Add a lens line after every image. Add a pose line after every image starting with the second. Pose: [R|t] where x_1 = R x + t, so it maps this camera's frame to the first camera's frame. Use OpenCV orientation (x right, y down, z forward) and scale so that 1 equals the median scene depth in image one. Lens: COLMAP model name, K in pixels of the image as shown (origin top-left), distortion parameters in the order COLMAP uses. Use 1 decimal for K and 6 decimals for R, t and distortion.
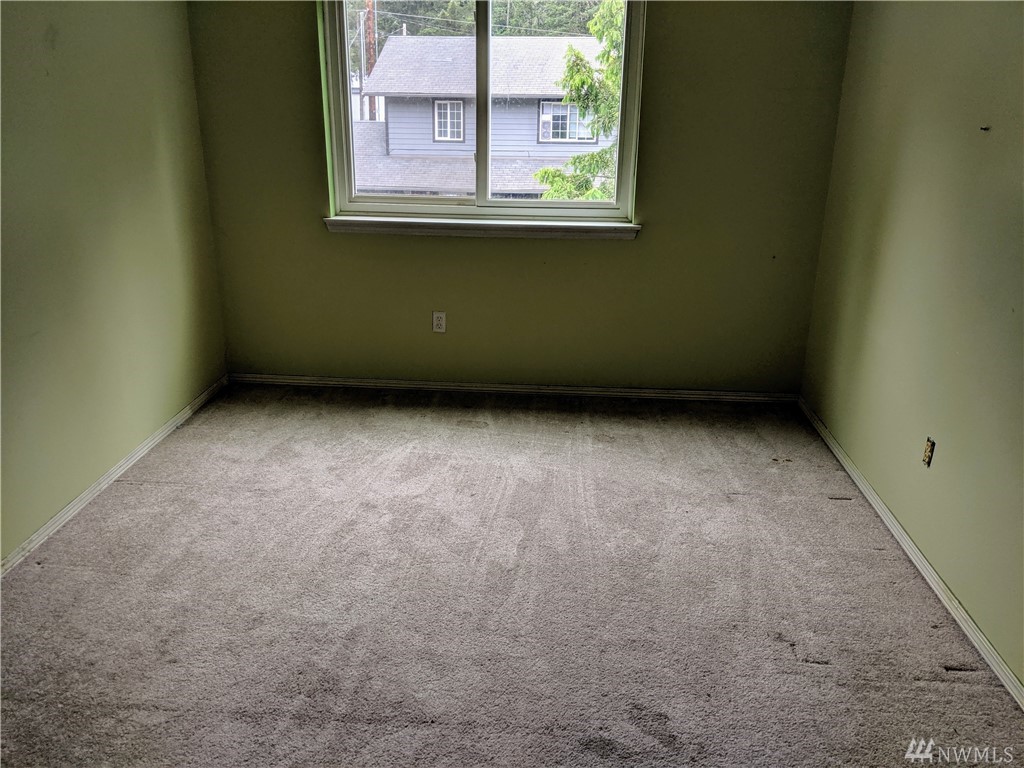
lens RADIAL K [[835.2, 0, 510.4], [0, 835.2, 389.4], [0, 0, 1]] dist [0.180216, -0.348074]
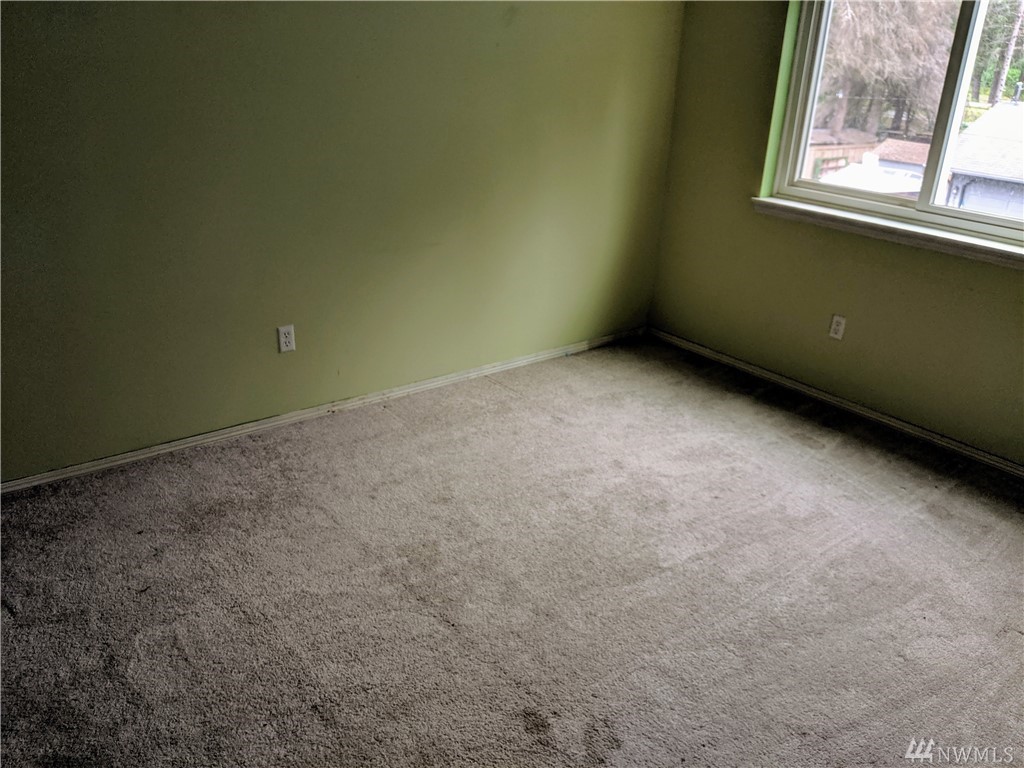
lens RADIAL K [[835.2, 0, 510.4], [0, 835.2, 389.4], [0, 0, 1]] dist [0.180216, -0.348074]
pose [[0.681557, 0.304496, -0.665403, 0.367923], [-0.284921, 0.947979, 0.141969, -0.056426], [0.674018, 0.092827, 0.732860, 0.109468]]
